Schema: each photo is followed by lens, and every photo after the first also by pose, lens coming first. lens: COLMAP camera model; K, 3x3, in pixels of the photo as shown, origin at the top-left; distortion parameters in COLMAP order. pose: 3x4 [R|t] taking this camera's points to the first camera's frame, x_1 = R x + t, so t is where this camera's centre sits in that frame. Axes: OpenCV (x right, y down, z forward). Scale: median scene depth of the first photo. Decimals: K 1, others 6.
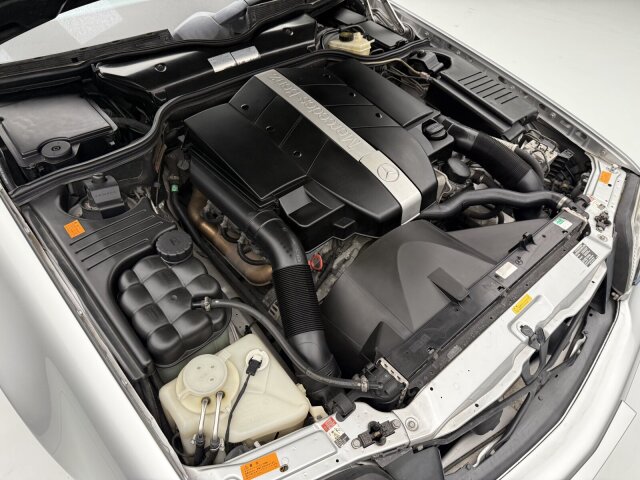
lens RADIAL K [[457.0, 0, 319.2], [0, 457.0, 236.0], [0, 0, 1]] dist [0.051328, -0.069982]
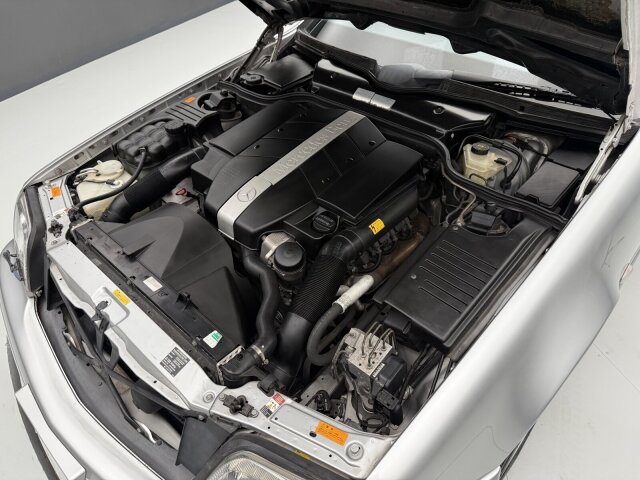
lens RADIAL K [[457.0, 0, 313.6], [0, 457.0, 241.8], [0, 0, 1]] dist [0.051328, -0.069982]
pose [[0.097859, 0.619440, -0.778921, 1.132862], [-0.688084, 0.607574, 0.396729, -0.636196], [0.719002, 0.497140, 0.485684, 0.616616]]
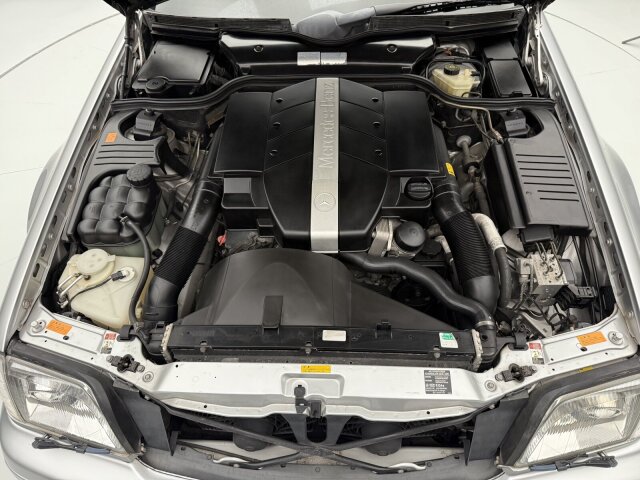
lens RADIAL K [[457.0, 0, 320.0], [0, 457.0, 237.0], [0, 0, 1]] dist [0.051328, -0.069982]
pose [[0.726012, 0.473590, -0.498616, 0.698742], [-0.447289, 0.875945, 0.180703, -0.251227], [0.522340, 0.091833, 0.847778, 0.111922]]
